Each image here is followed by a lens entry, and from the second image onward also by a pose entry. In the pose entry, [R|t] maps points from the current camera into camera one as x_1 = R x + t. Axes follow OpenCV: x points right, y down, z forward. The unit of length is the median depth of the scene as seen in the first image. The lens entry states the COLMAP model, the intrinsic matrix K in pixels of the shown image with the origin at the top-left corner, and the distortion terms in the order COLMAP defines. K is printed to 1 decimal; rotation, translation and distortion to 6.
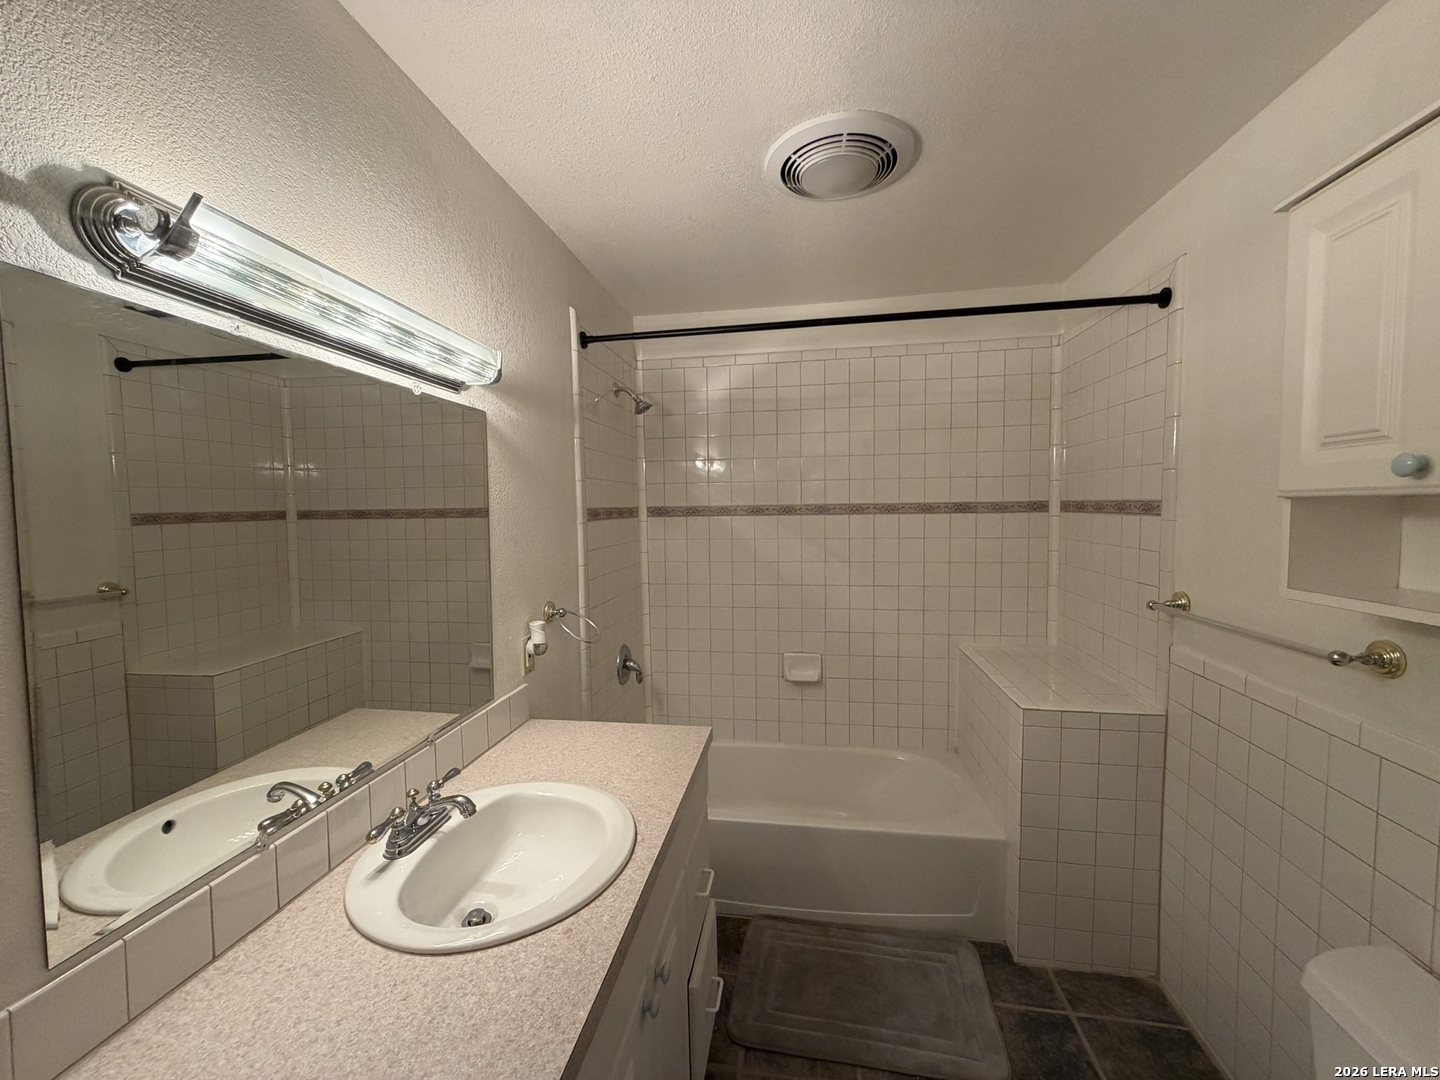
lens RADIAL K [[572.4, 0, 719.3], [0, 572.4, 540.6], [0, 0, 1]] dist [-0.002244, 0.000988]
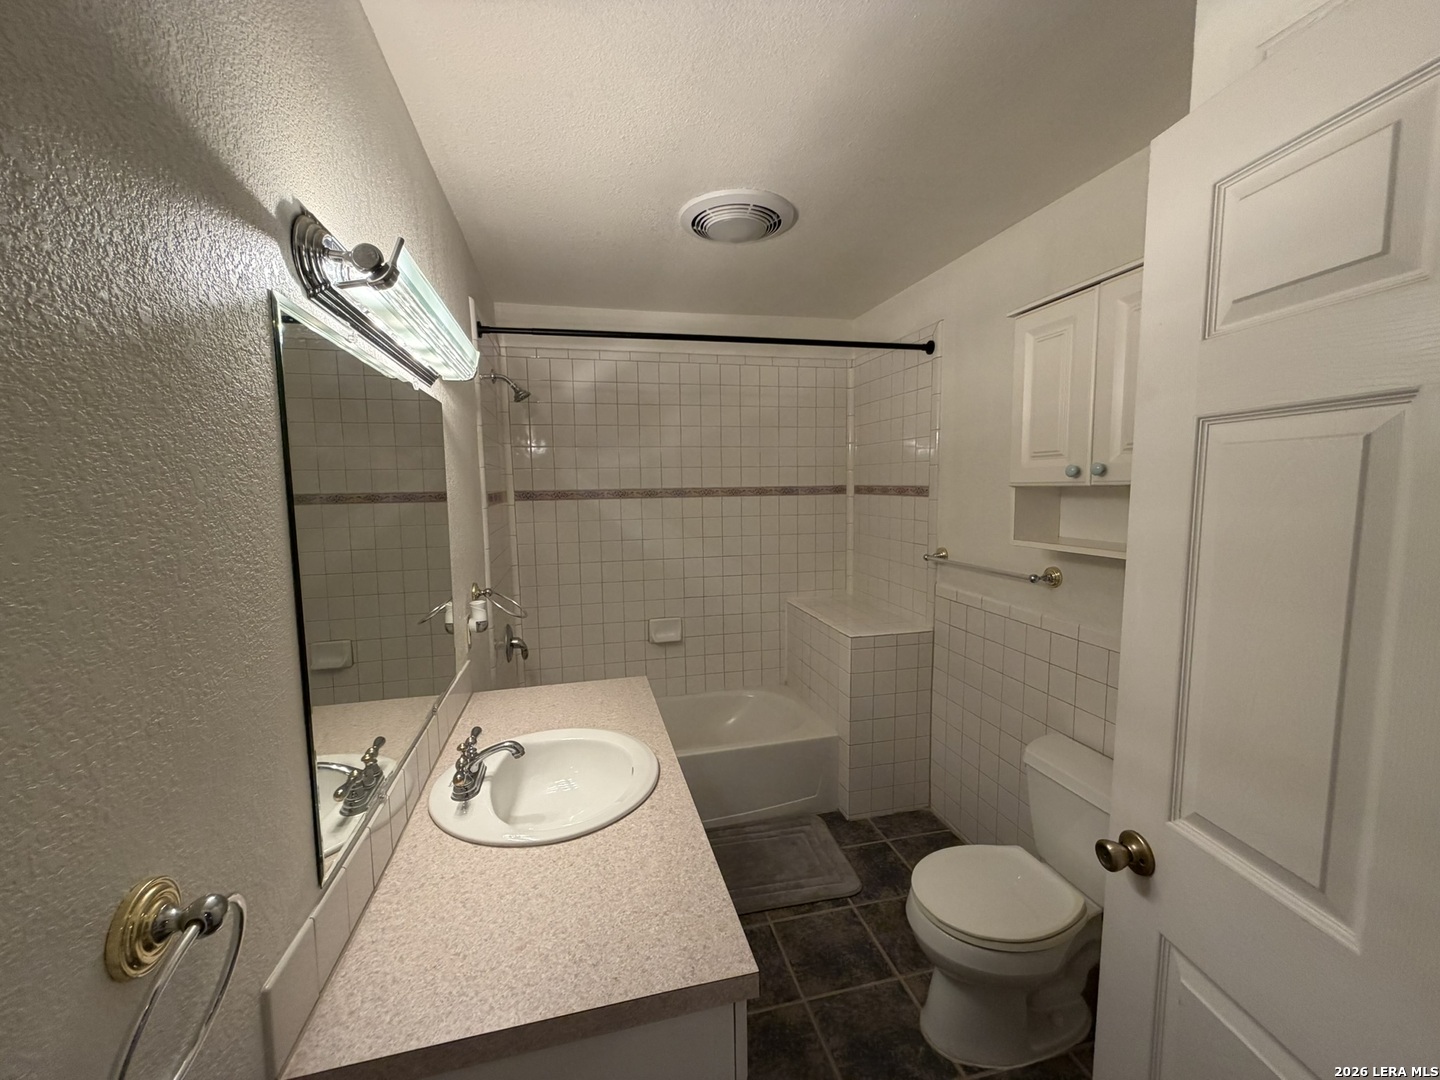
lens RADIAL K [[572.4, 0, 717.0], [0, 572.4, 539.5], [0, 0, 1]] dist [-0.002244, 0.000988]
pose [[0.920978, -0.036965, 0.387856, -0.302510], [0.024541, 0.999016, 0.036940, -0.000901], [-0.388840, -0.024503, 0.920979, -0.144985]]
